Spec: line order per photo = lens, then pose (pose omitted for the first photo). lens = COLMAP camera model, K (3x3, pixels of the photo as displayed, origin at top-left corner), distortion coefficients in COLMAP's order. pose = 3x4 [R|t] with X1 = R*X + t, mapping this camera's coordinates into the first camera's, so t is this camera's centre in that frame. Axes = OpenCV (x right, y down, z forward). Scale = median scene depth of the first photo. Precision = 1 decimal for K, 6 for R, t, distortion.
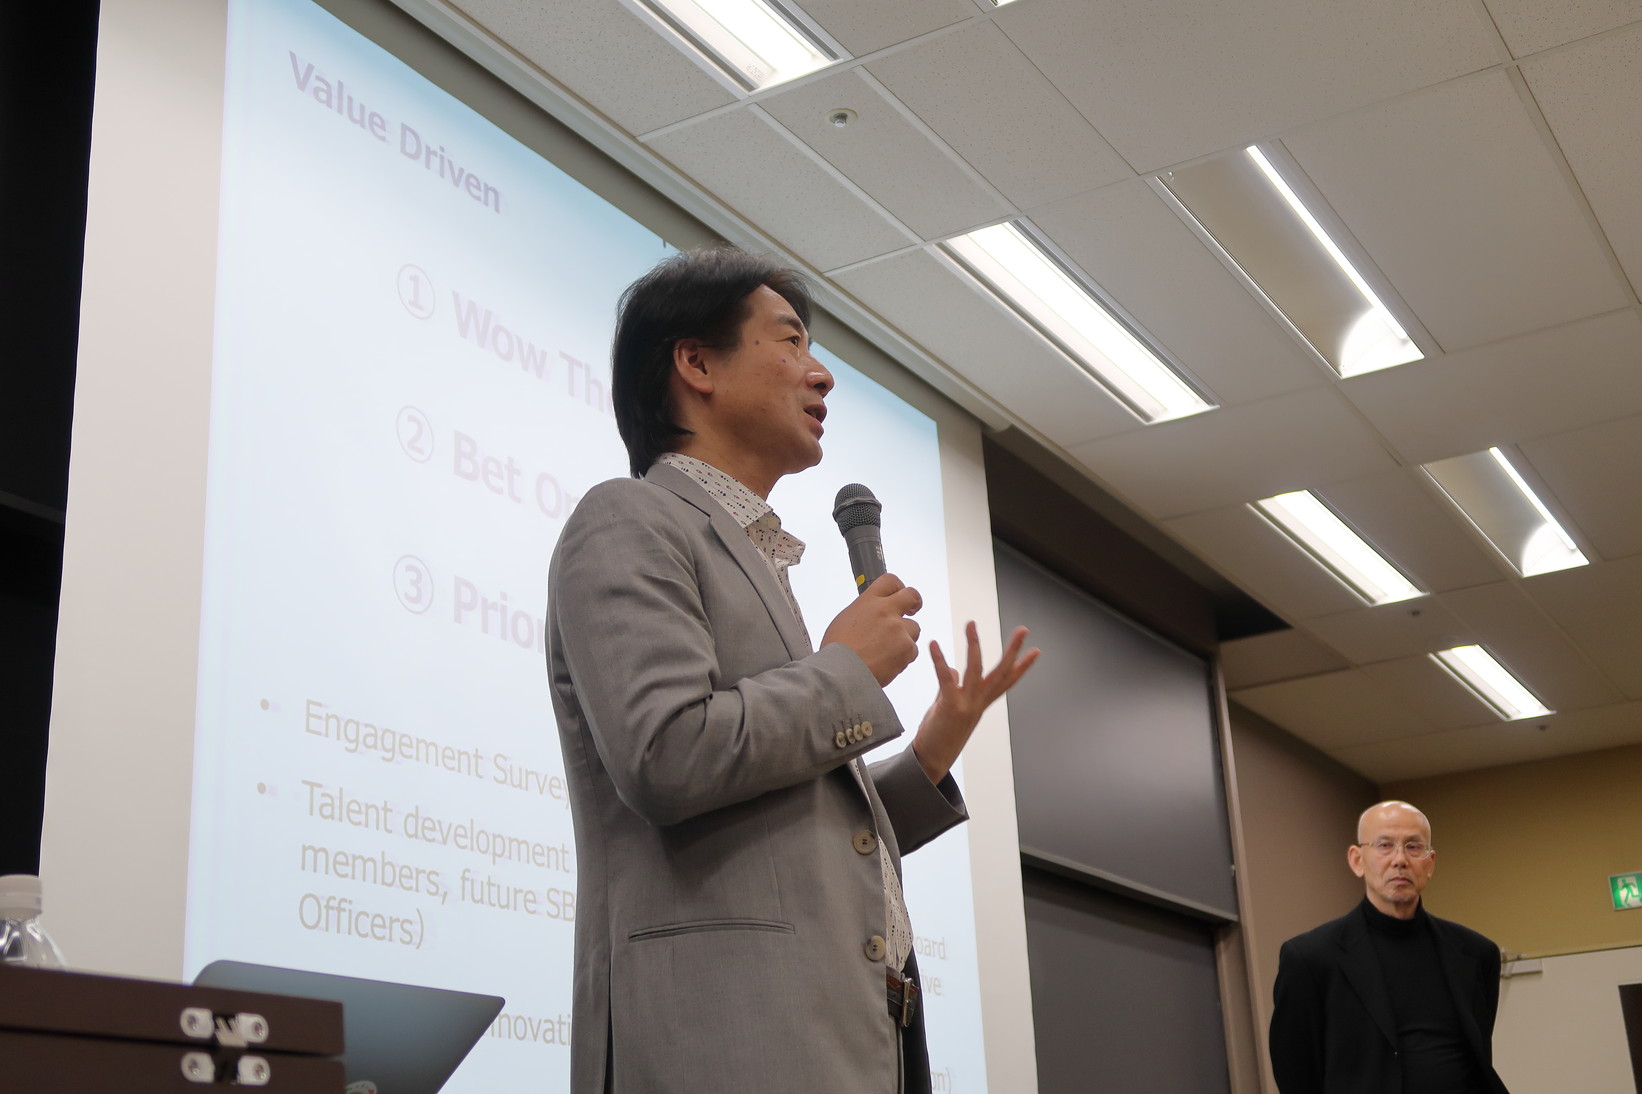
lens RADIAL K [[2103.2, 0, 821.0], [0, 2103.2, 547.0], [0, 0, 1]] dist [-0.017976, -0.012894]
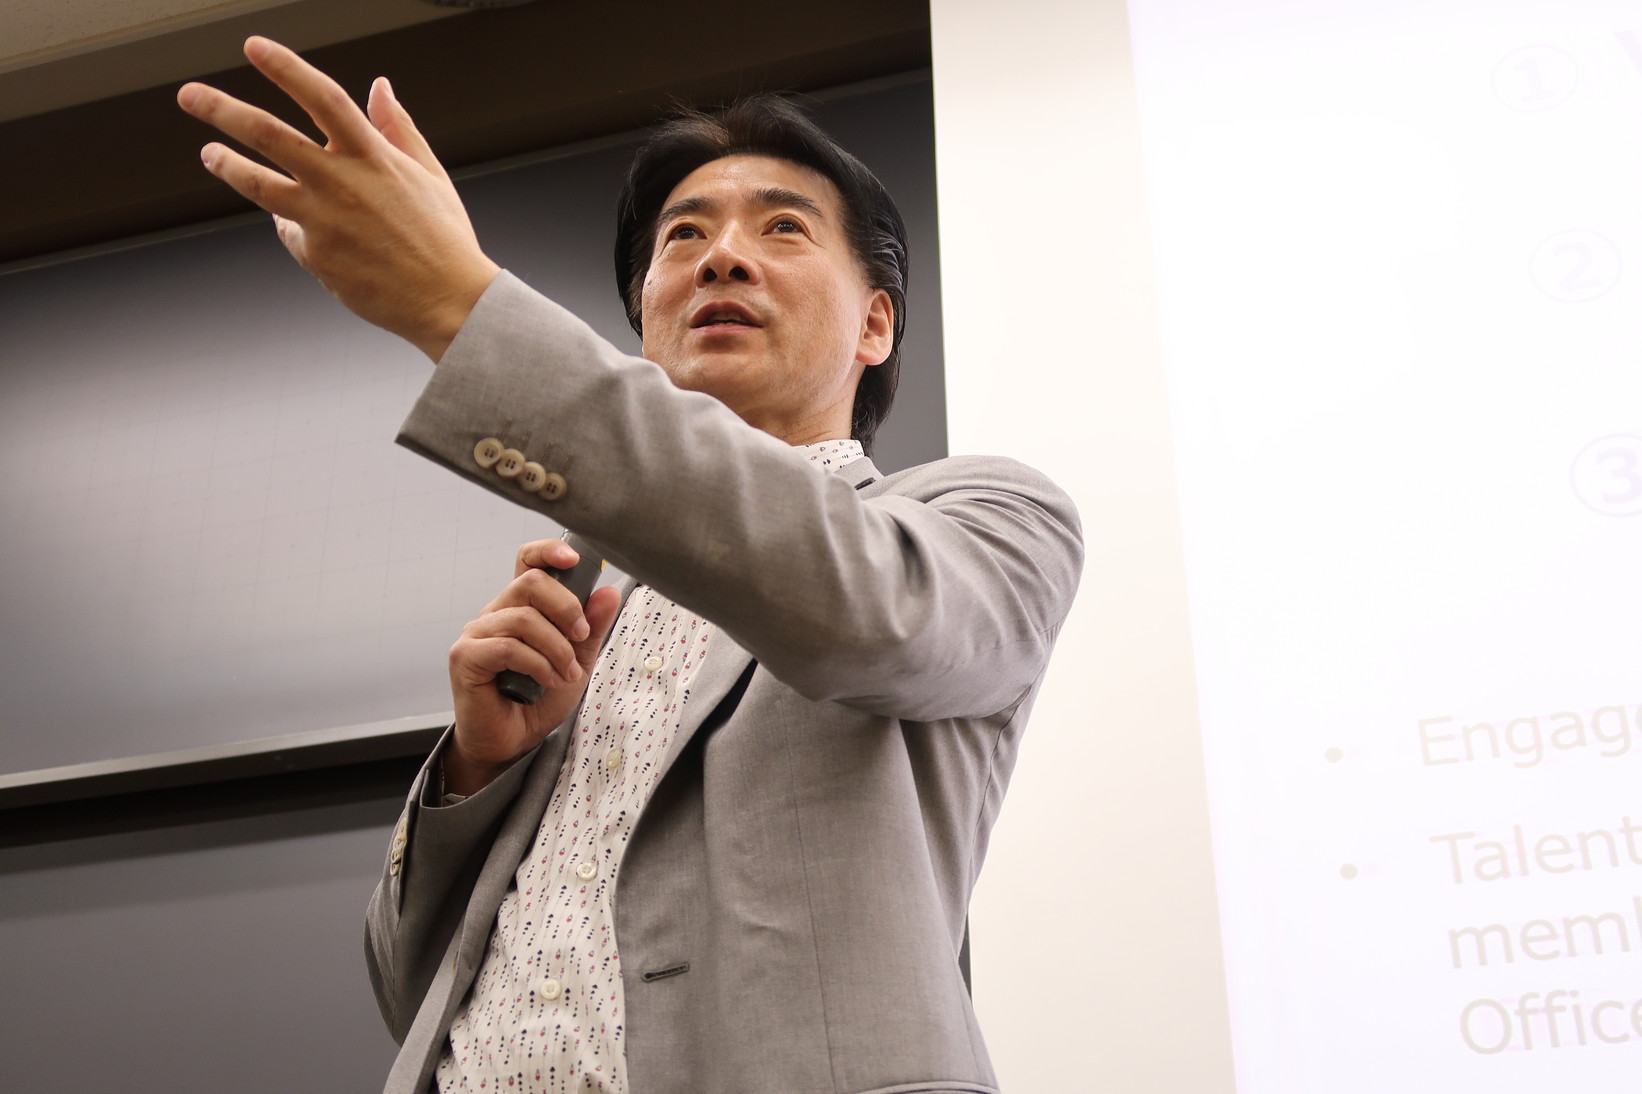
lens RADIAL K [[2103.2, 0, 821.0], [0, 2103.2, 547.0], [0, 0, 1]] dist [-0.017976, -0.012894]
pose [[0.210067, -0.410042, -0.887546, 0.338341], [0.316431, 0.887455, -0.335106, 0.188935], [0.925064, -0.210452, 0.316175, 0.620566]]
